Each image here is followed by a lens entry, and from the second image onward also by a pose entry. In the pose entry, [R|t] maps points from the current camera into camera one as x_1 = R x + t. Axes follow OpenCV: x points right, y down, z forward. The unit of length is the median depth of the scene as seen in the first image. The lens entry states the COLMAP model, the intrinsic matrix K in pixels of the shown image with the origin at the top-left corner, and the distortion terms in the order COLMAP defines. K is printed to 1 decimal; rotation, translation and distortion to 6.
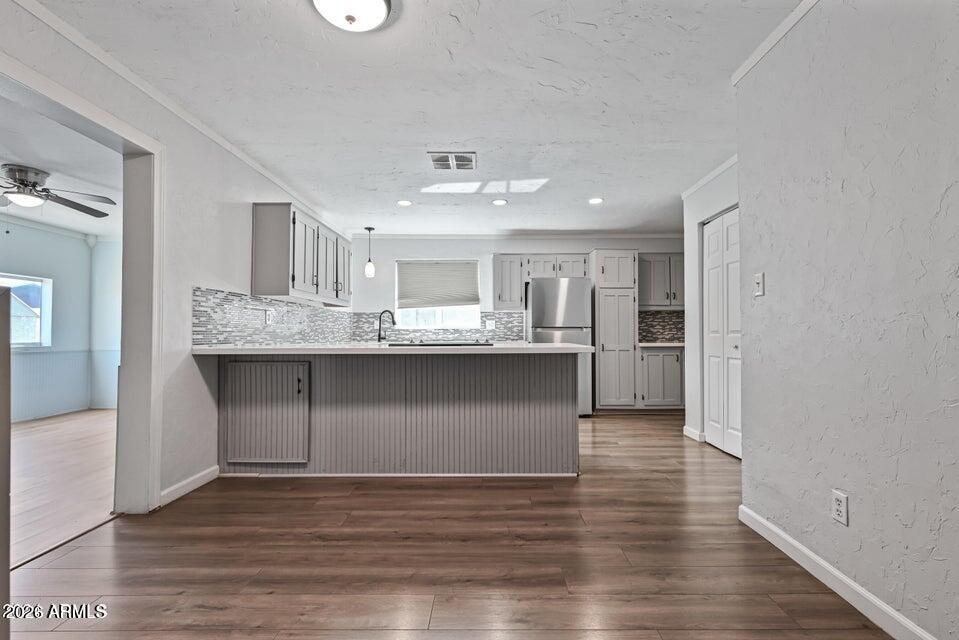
lens RADIAL K [[416.7, 0, 491.6], [0, 416.7, 327.1], [0, 0, 1]] dist [-0.003464, 0.001171]
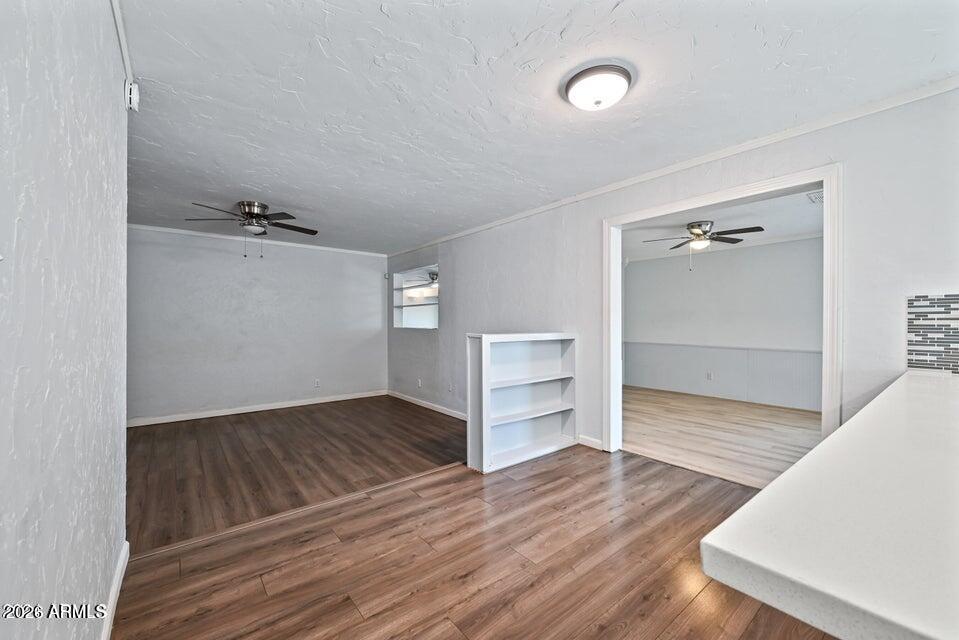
lens RADIAL K [[383.0, 0, 477.9], [0, 383.0, 324.4], [0, 0, 1]] dist [-0.001756, 0.000598]
pose [[-0.782866, 0.004598, -0.622174, 0.218737], [0.008365, 0.999960, -0.003136, -0.024114], [0.622134, -0.007659, -0.782873, 0.550019]]
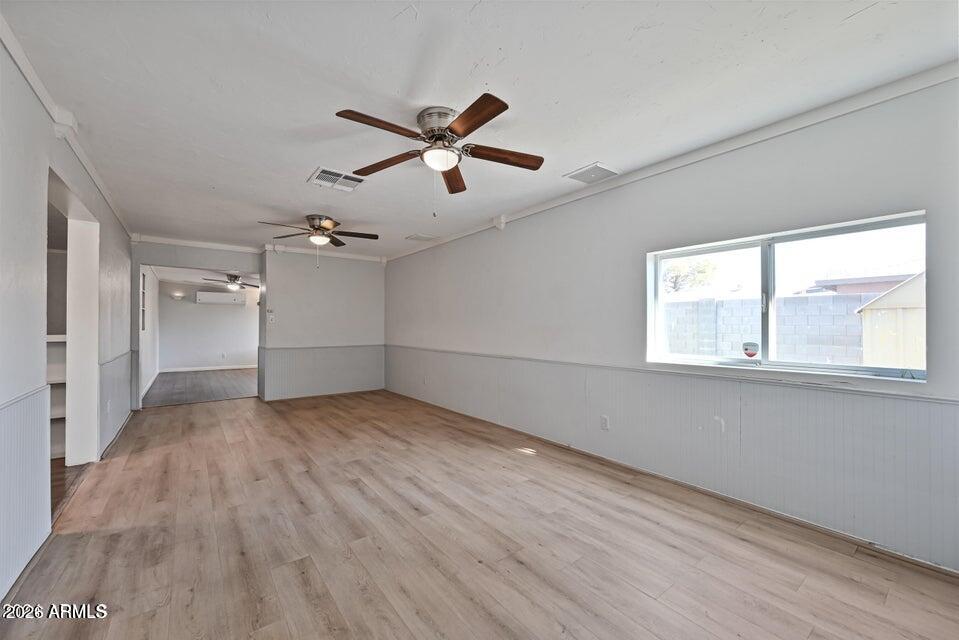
lens RADIAL K [[383.0, 0, 481.2], [0, 383.0, 323.0], [0, 0, 1]] dist [-0.001756, 0.000598]
pose [[-0.802562, -0.001036, -0.596567, -0.527674], [0.011670, 0.999780, -0.017435, -0.009464], [0.596454, -0.020955, -0.802374, 1.051275]]
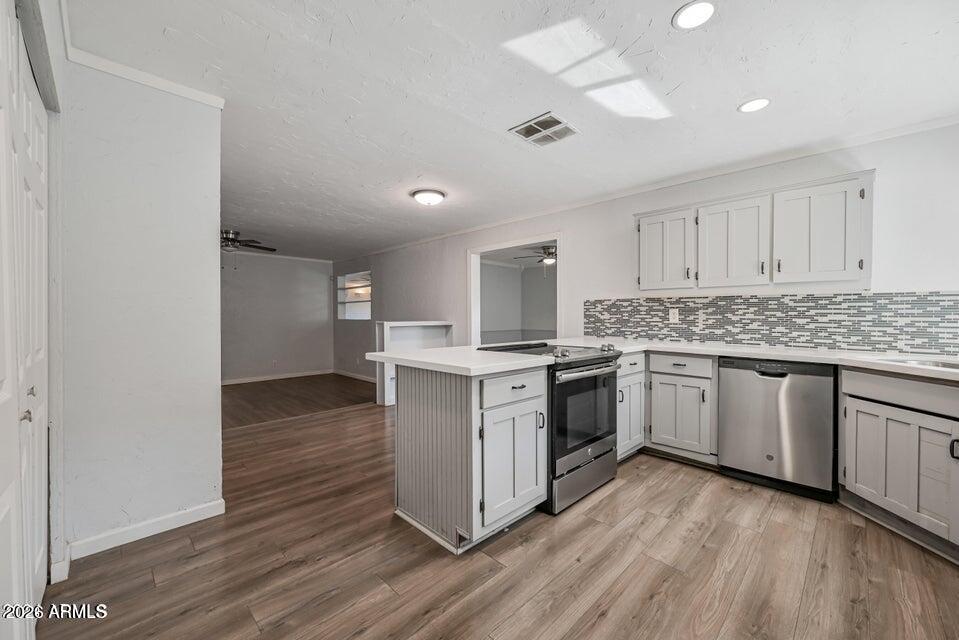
lens RADIAL K [[383.0, 0, 479.4], [0, 383.0, 317.7], [0, 0, 1]] dist [-0.001756, 0.000598]
pose [[-0.710698, 0.007712, -0.703455, 0.351890], [0.013404, 0.999907, -0.002581, -0.015145], [0.703370, -0.011263, -0.710735, 0.935233]]
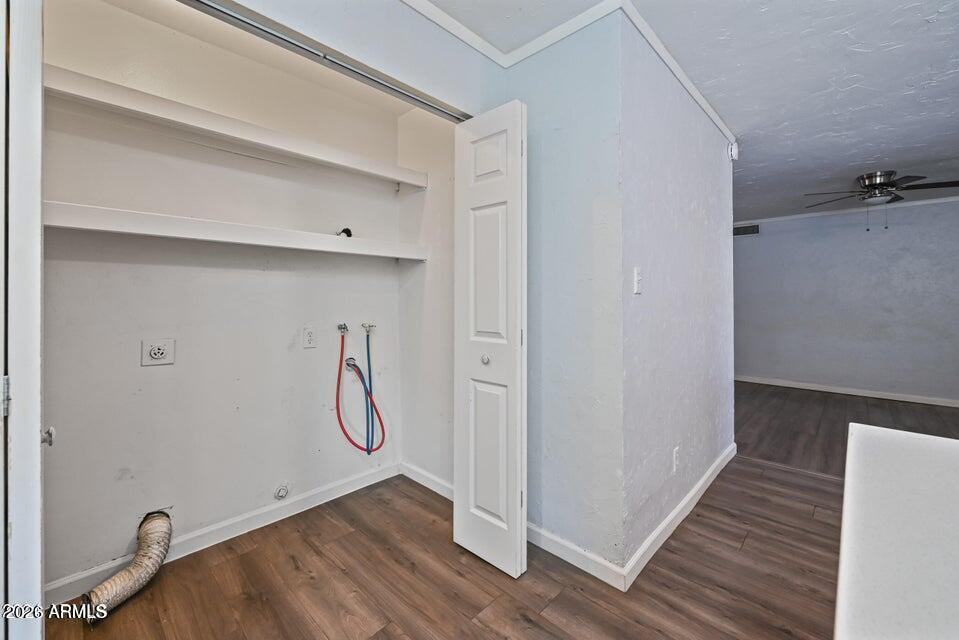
lens RADIAL K [[383.0, 0, 477.9], [0, 383.0, 294.3], [0, 0, 1]] dist [-0.001756, 0.000598]
pose [[-0.714081, 0.013331, 0.699936, 0.127400], [-0.004583, 0.999708, -0.023717, -0.021531], [-0.700048, -0.020144, -0.713812, 0.719587]]
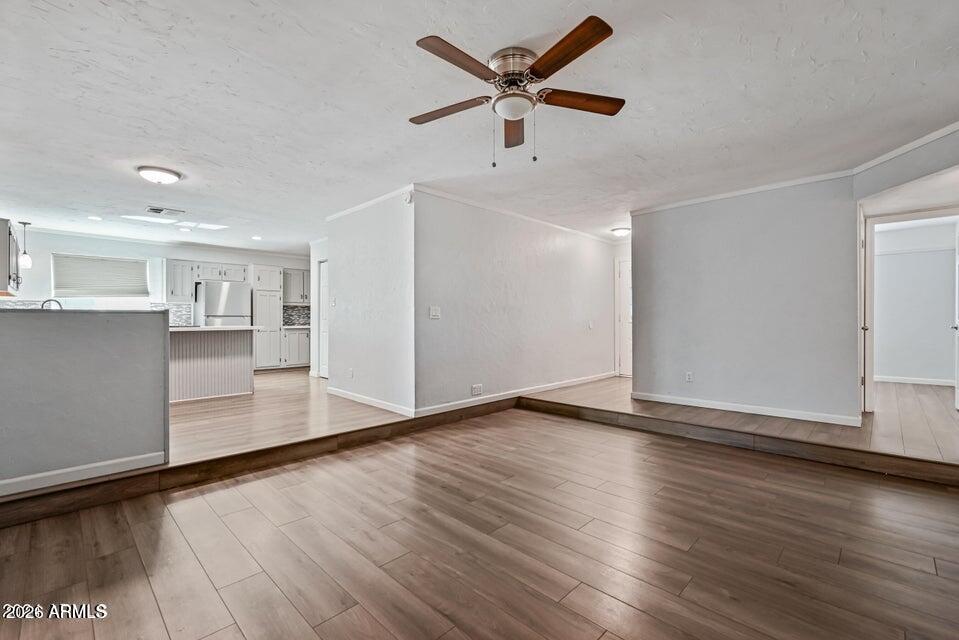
lens RADIAL K [[416.7, 0, 478.1], [0, 416.7, 318.8], [0, 0, 1]] dist [-0.003464, 0.001171]
pose [[0.701891, 0.002045, 0.712281, -0.249901], [-0.009152, 0.999939, 0.006148, -0.006566], [-0.712225, -0.010834, 0.701867, -0.629806]]
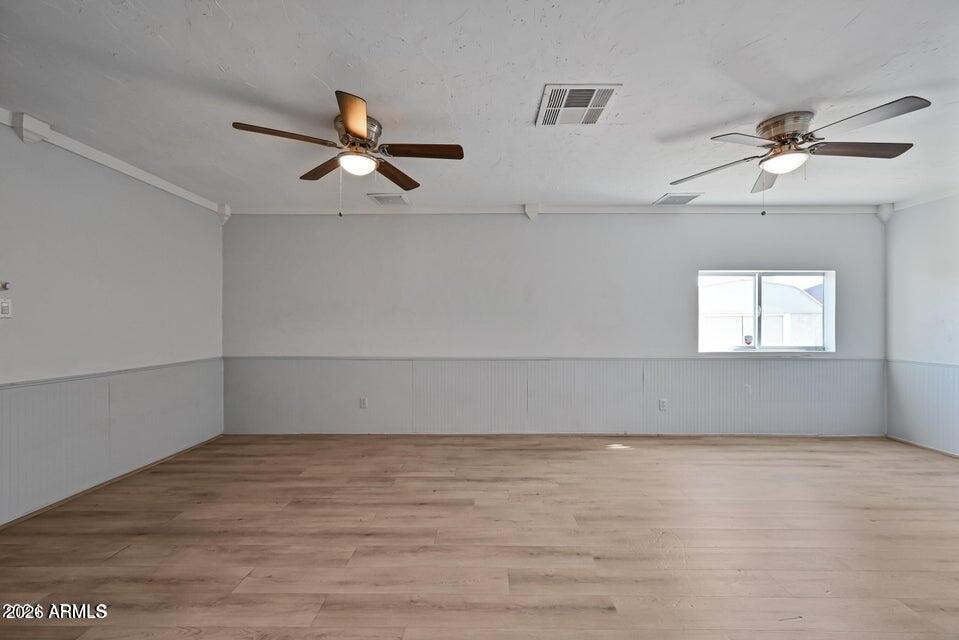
lens RADIAL K [[383.0, 0, 476.8], [0, 383.0, 323.1], [0, 0, 1]] dist [-0.001756, 0.000598]
pose [[-0.022153, 0.000003, -0.999755, -0.298102], [0.013963, 0.999902, -0.000306, -0.021921], [0.999657, -0.013966, -0.022151, 0.320477]]
